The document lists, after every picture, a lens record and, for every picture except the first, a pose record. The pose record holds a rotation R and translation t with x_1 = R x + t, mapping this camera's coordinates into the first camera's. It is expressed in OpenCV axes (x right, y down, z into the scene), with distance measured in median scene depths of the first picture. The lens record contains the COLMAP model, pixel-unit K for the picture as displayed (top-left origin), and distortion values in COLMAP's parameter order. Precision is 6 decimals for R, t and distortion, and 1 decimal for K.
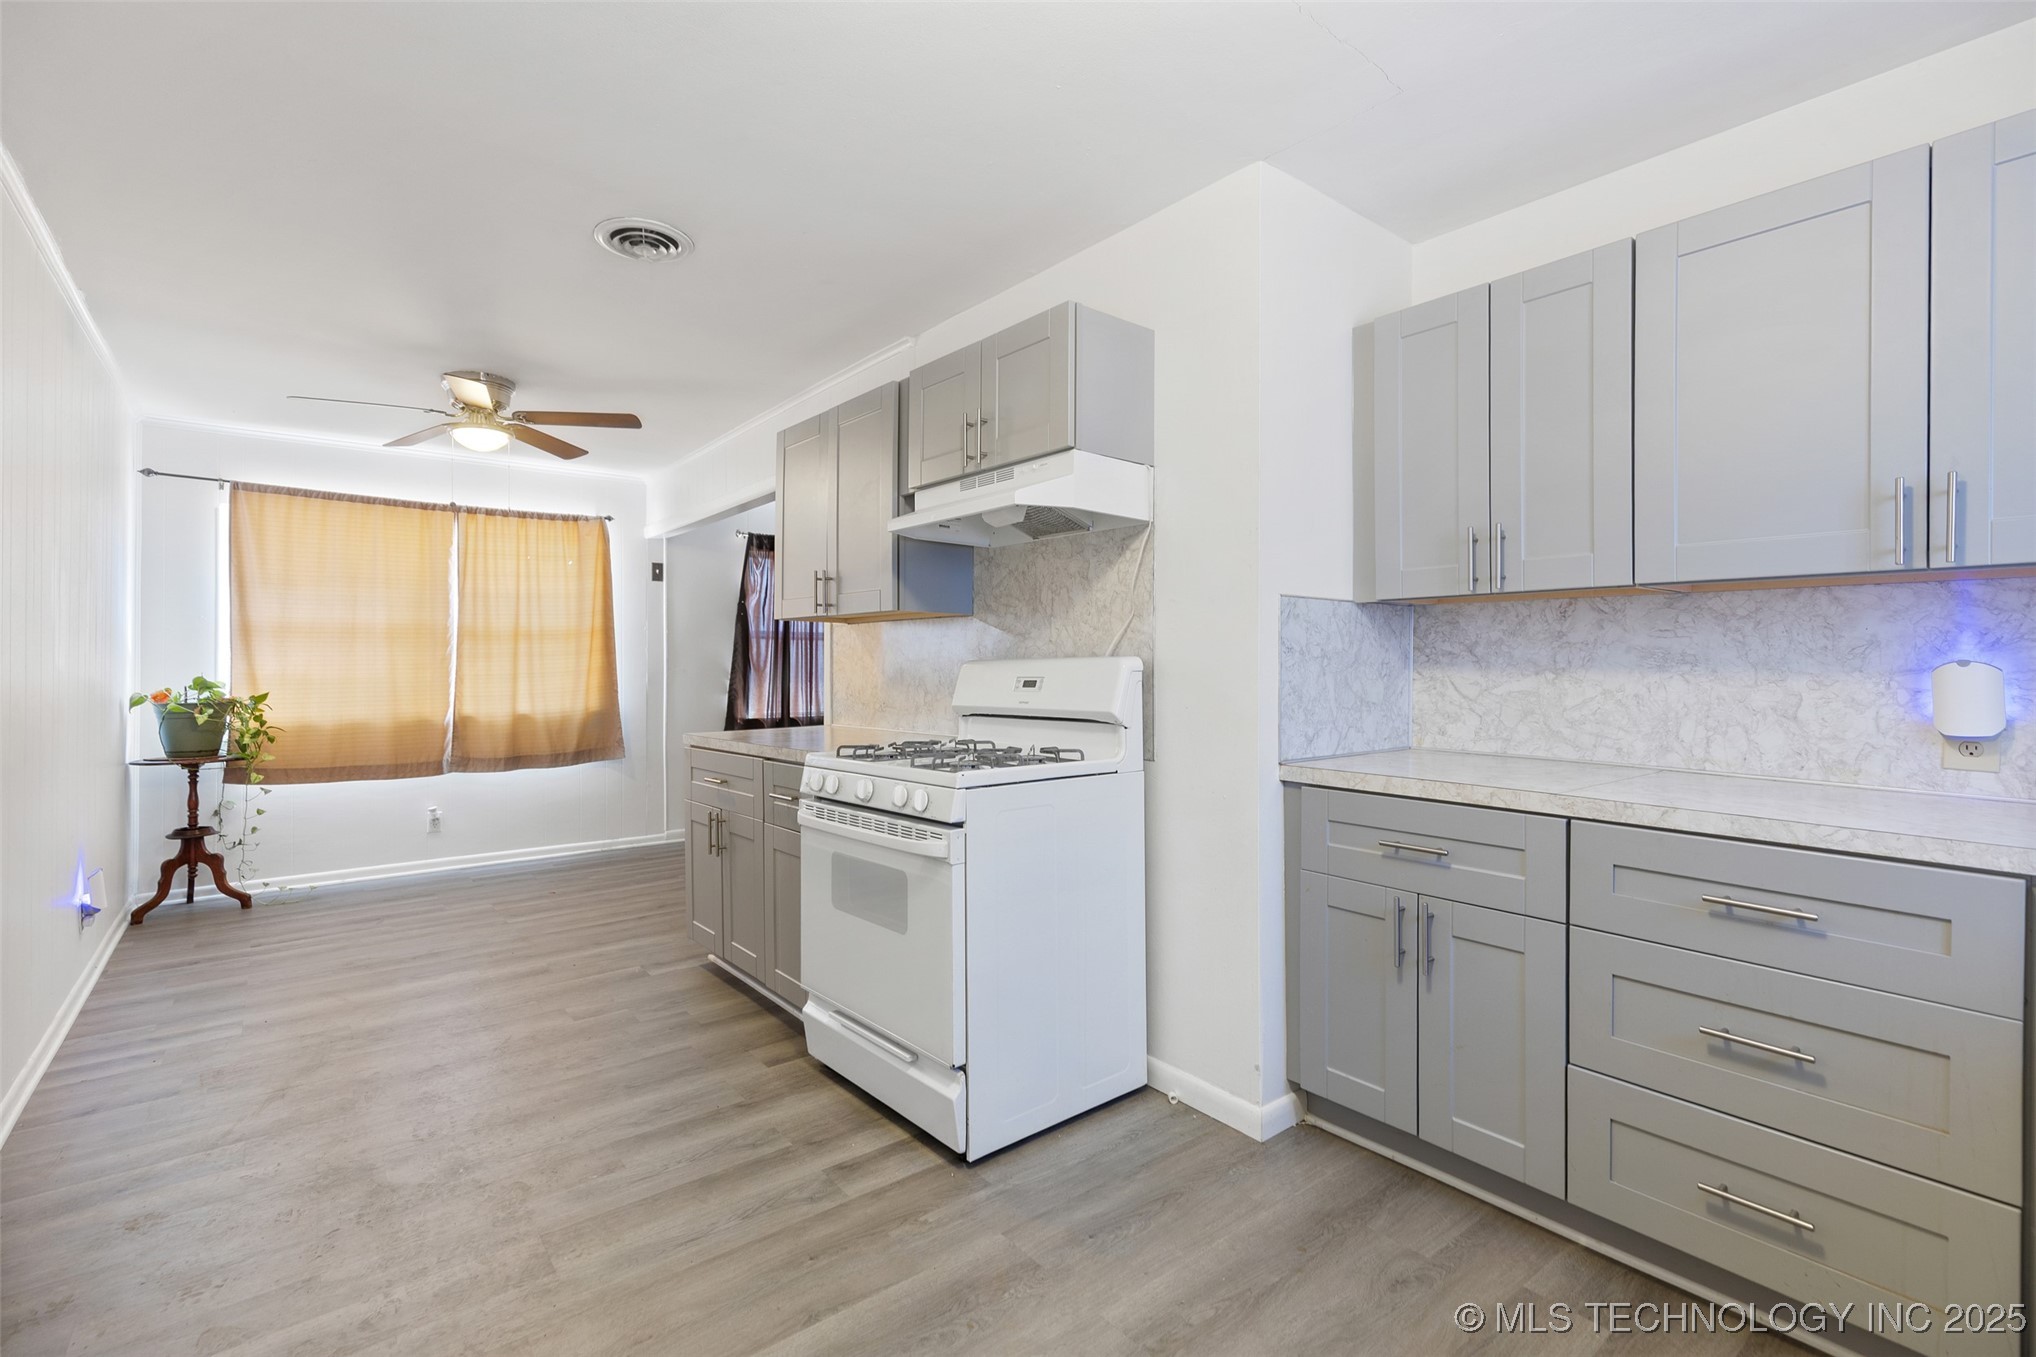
lens RADIAL K [[914.7, 0, 1027.1], [0, 914.7, 667.2], [0, 0, 1]] dist [0.002829, -0.000169]
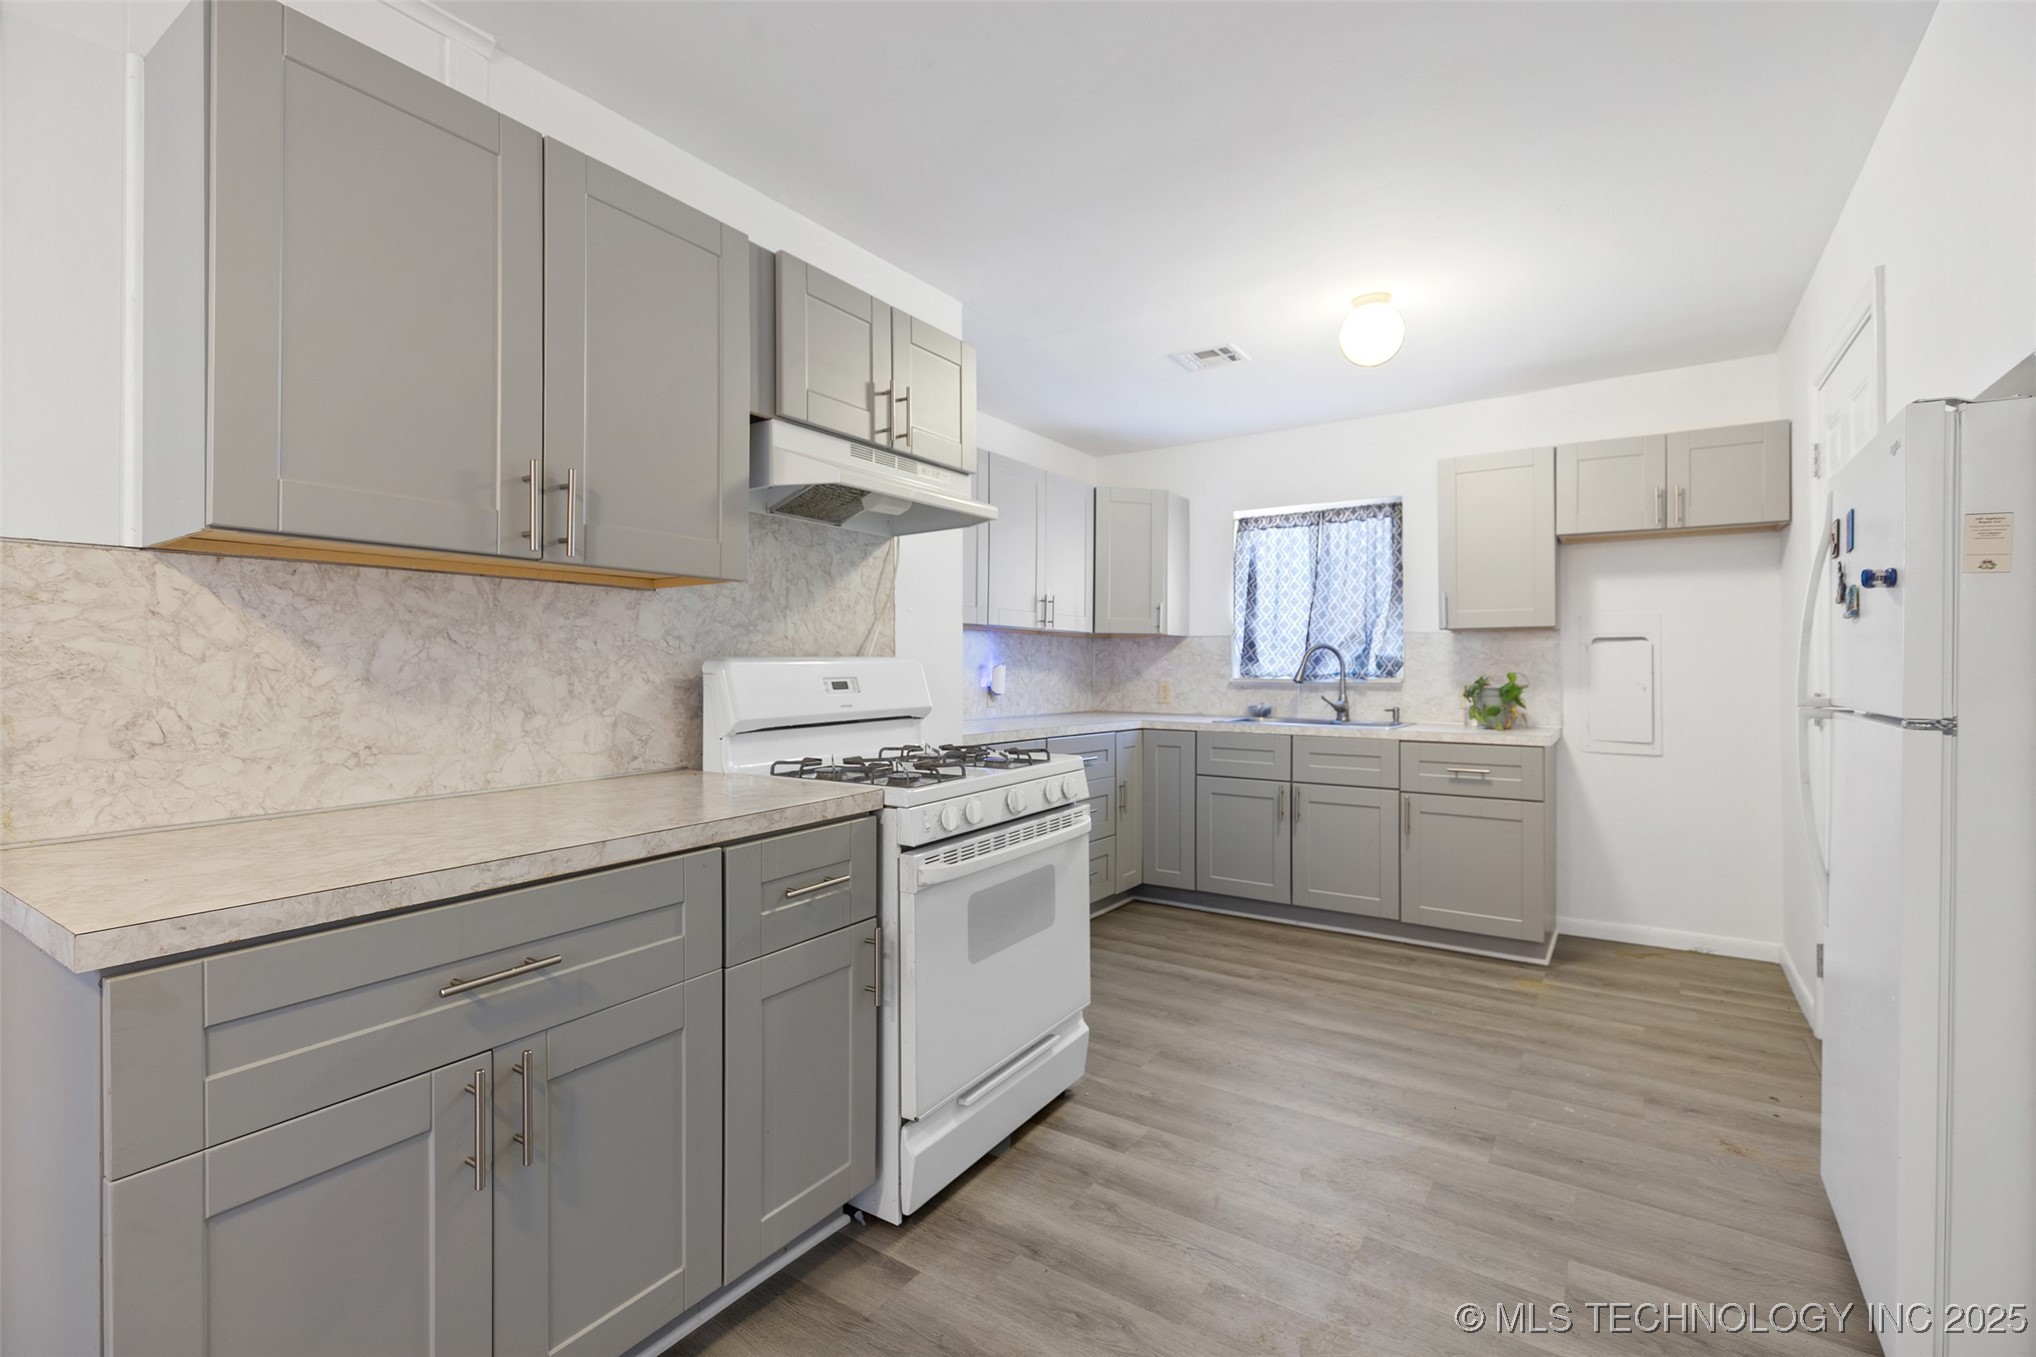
lens RADIAL K [[914.7, 0, 1027.1], [0, 914.7, 667.2], [0, 0, 1]] dist [0.002829, -0.000169]
pose [[-0.298732, -0.000846, 0.954337, -0.937894], [0.000261, 0.999999, 0.000968, -0.000608], [-0.954337, 0.000538, -0.298732, 1.124509]]
